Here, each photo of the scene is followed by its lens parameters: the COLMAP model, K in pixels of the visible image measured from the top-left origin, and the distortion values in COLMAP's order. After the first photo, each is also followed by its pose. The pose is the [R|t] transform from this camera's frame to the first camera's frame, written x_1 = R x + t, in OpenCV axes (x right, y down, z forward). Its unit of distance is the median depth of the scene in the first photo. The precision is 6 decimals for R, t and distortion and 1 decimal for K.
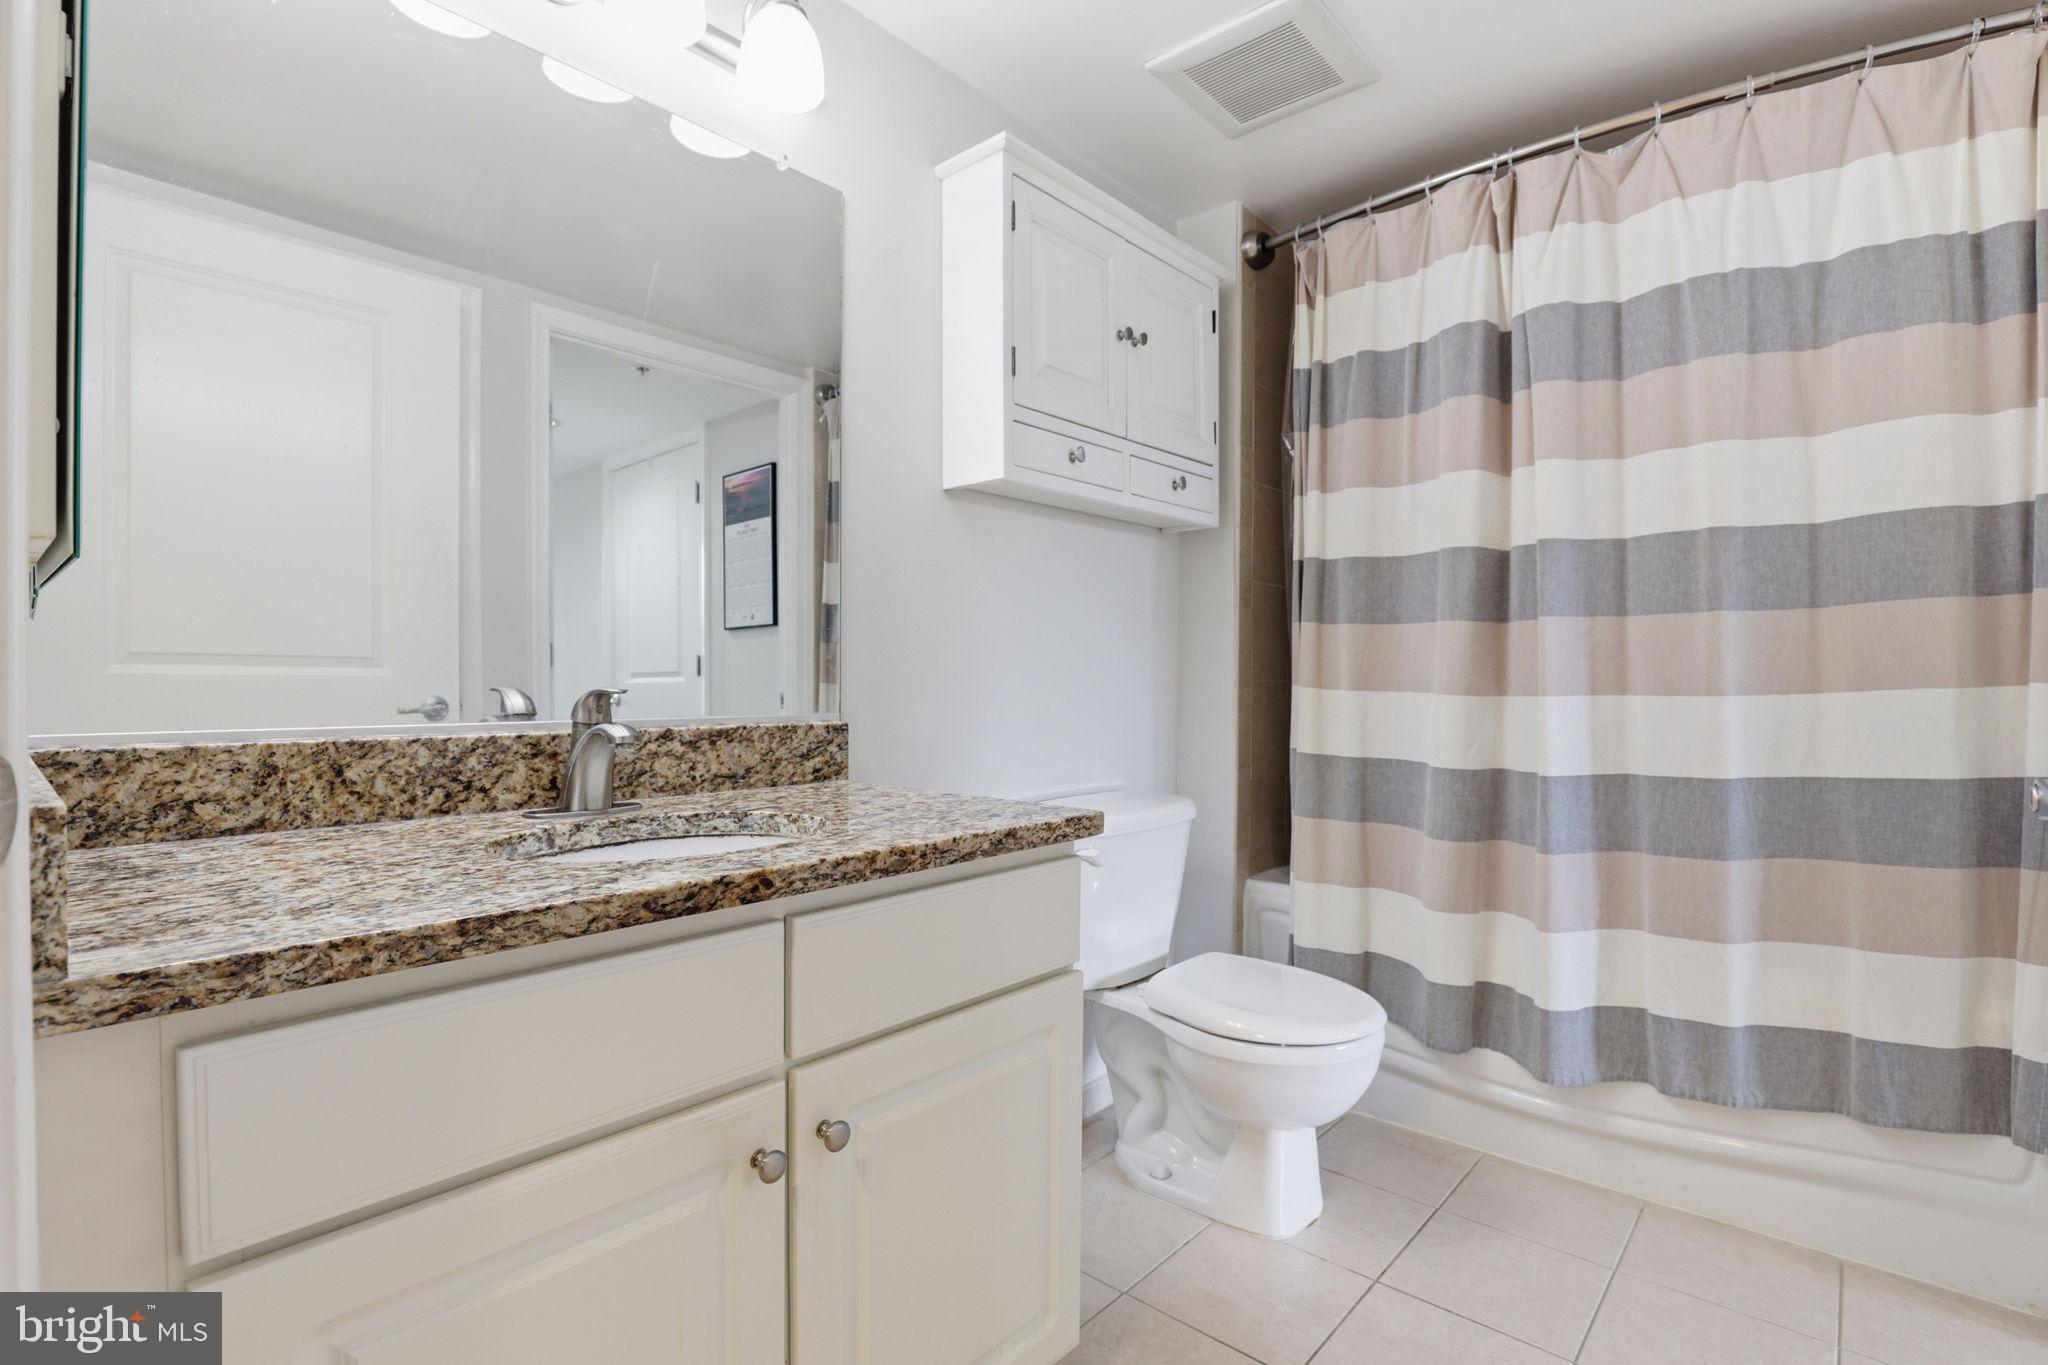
lens RADIAL K [[944.5, 0, 1044.5], [0, 944.5, 687.7], [0, 0, 1]] dist [-0.034402, 0.003283]
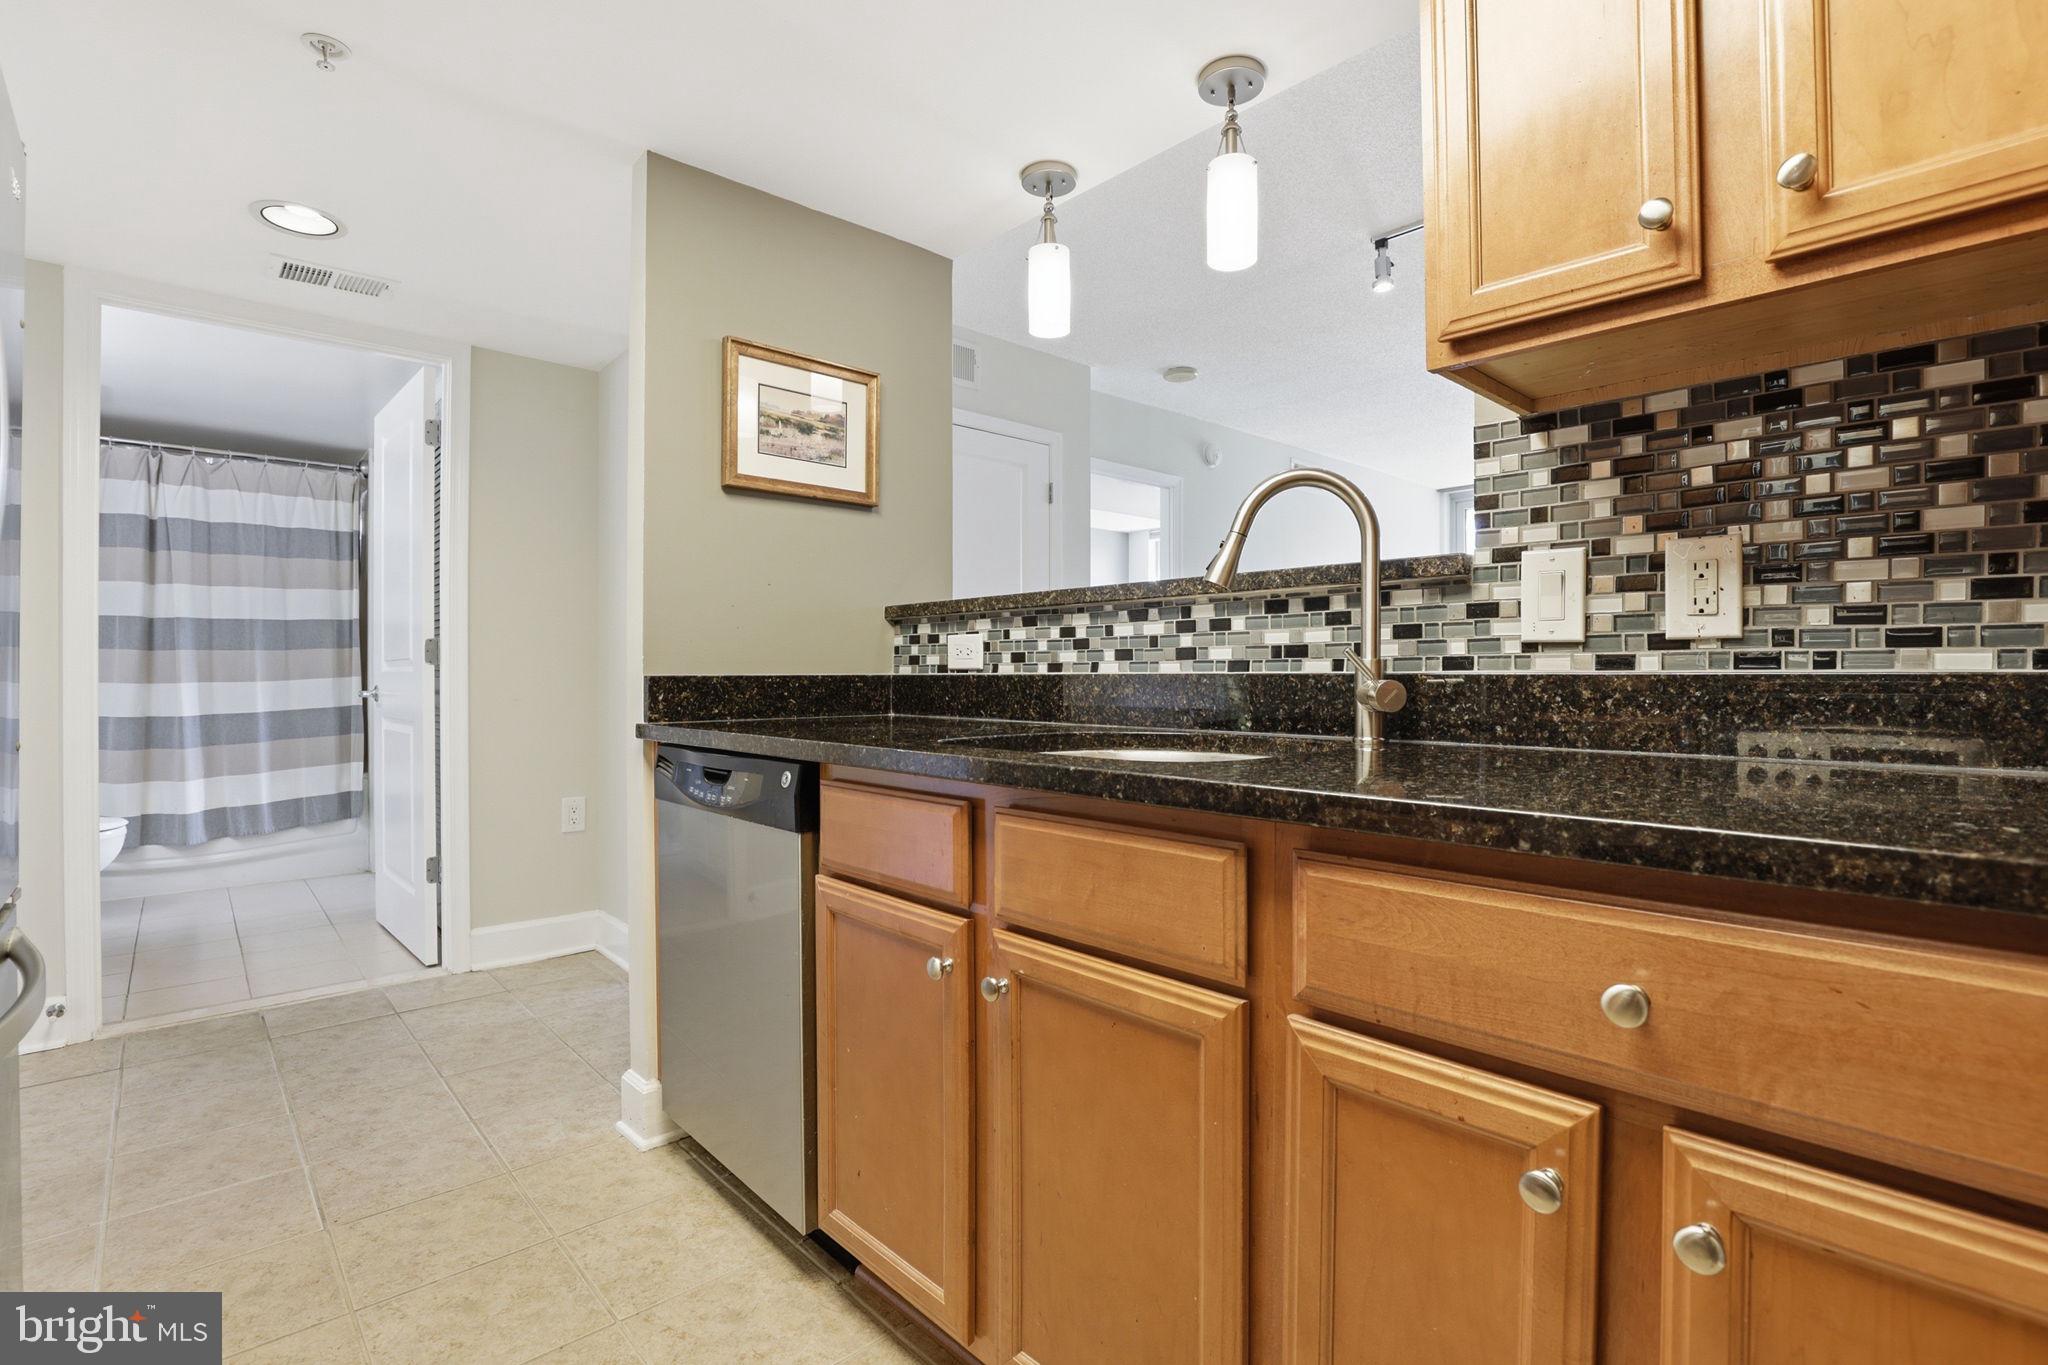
lens RADIAL K [[944.5, 0, 1028.5], [0, 944.5, 684.9], [0, 0, 1]] dist [-0.034402, 0.003283]
pose [[0.105453, -0.013201, 0.994337, -2.009381], [0.011272, 0.999864, 0.012079, 0.012822], [-0.994360, 0.009934, 0.105588, -1.791970]]
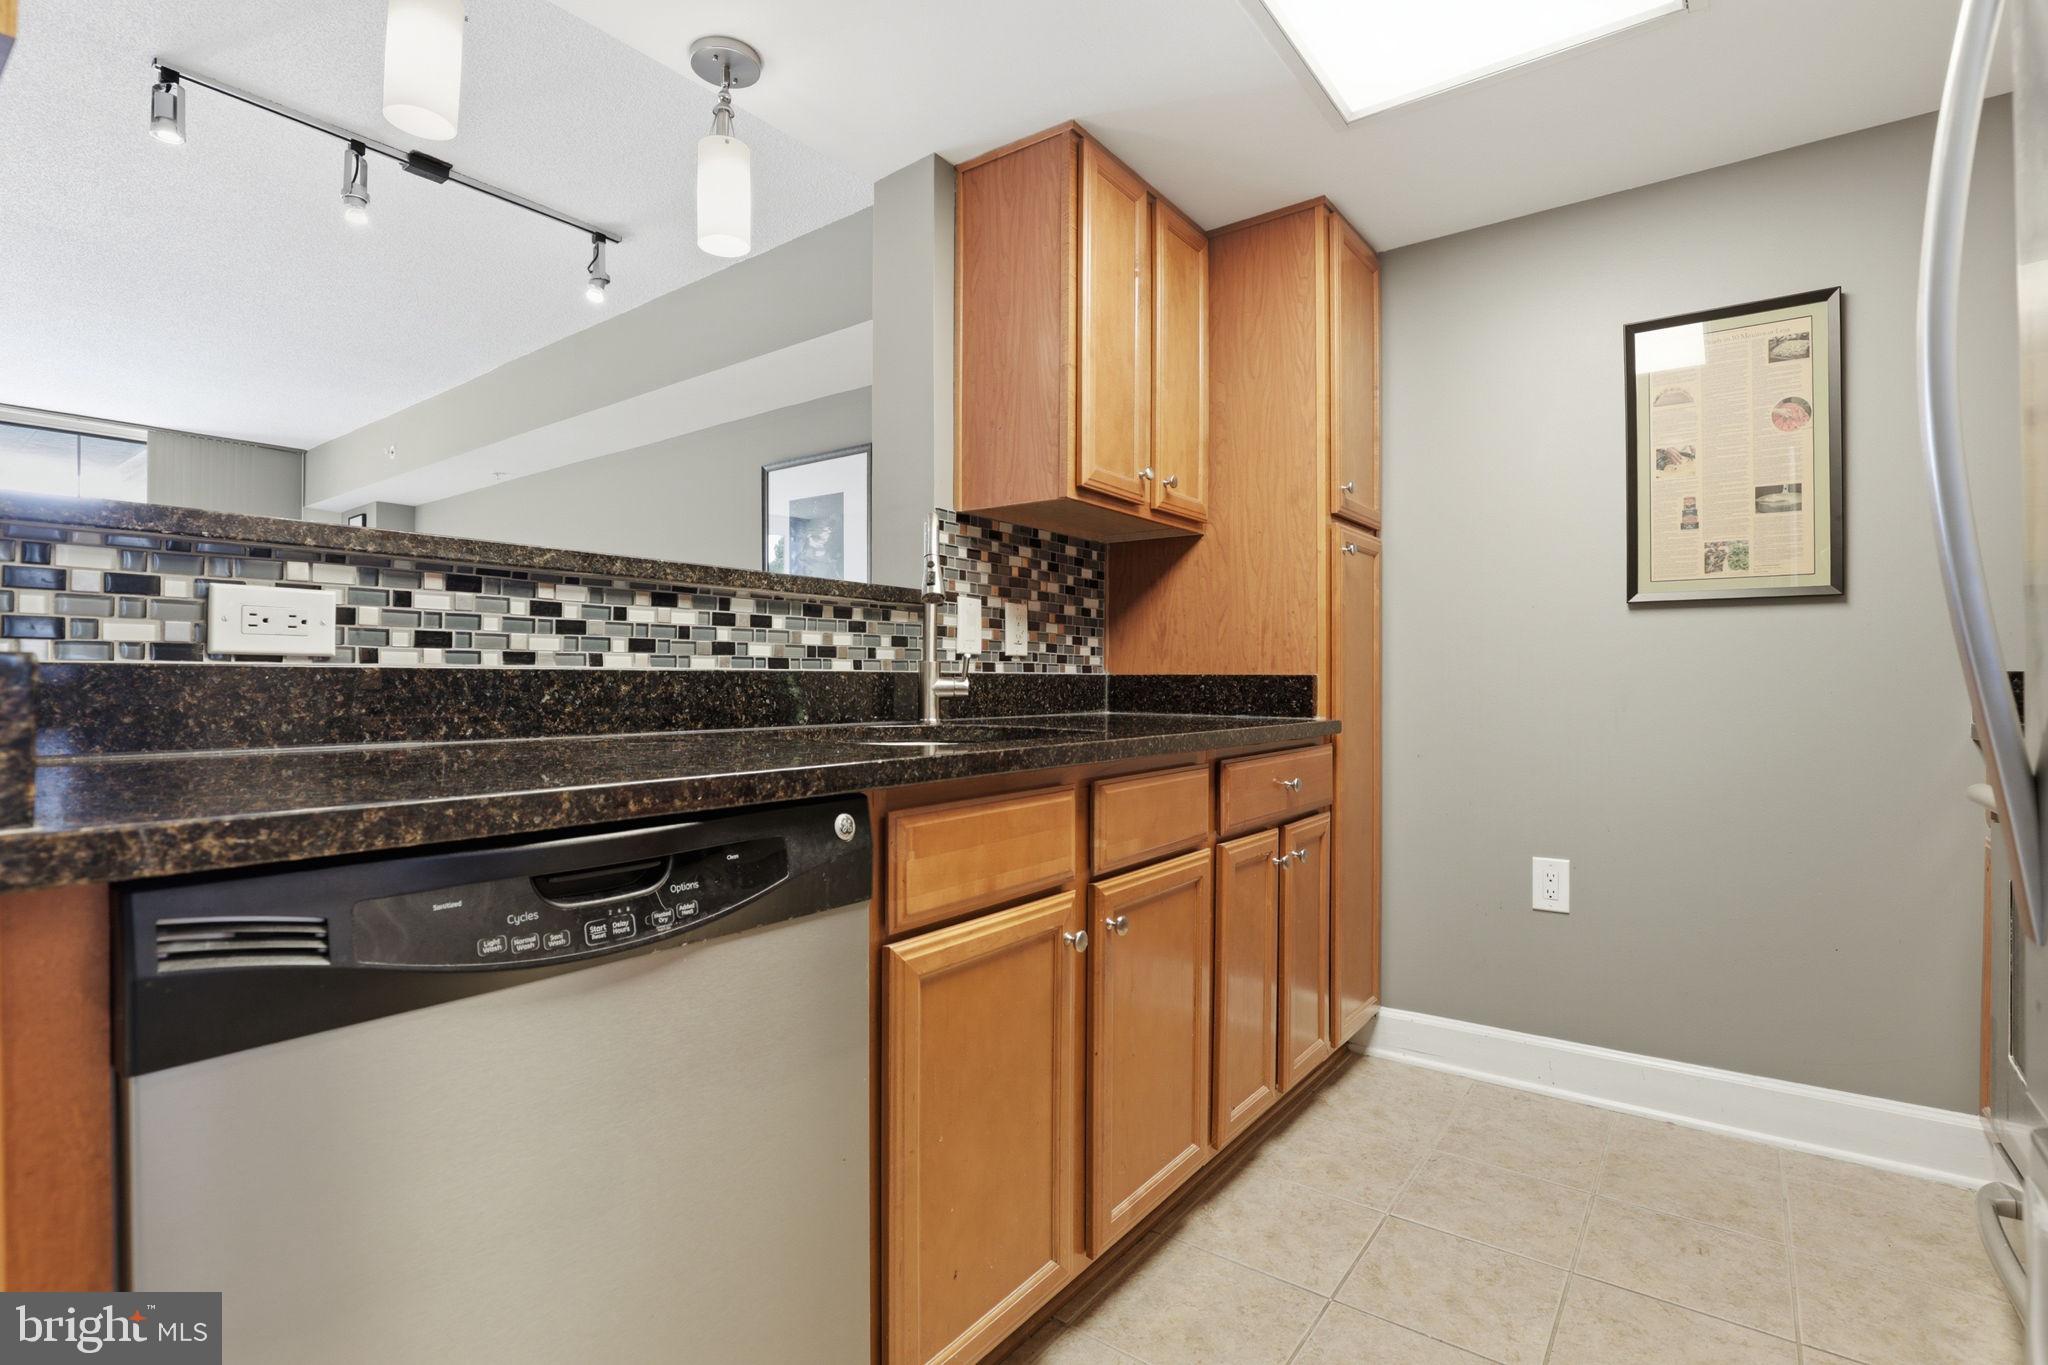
lens RADIAL K [[944.5, 0, 1038.3], [0, 944.5, 675.3], [0, 0, 1]] dist [-0.034402, 0.003283]
pose [[-0.997038, -0.013137, -0.075777, -1.051192], [-0.013966, 0.999848, 0.010424, 0.004476], [0.075628, 0.011451, -0.997070, -0.687342]]
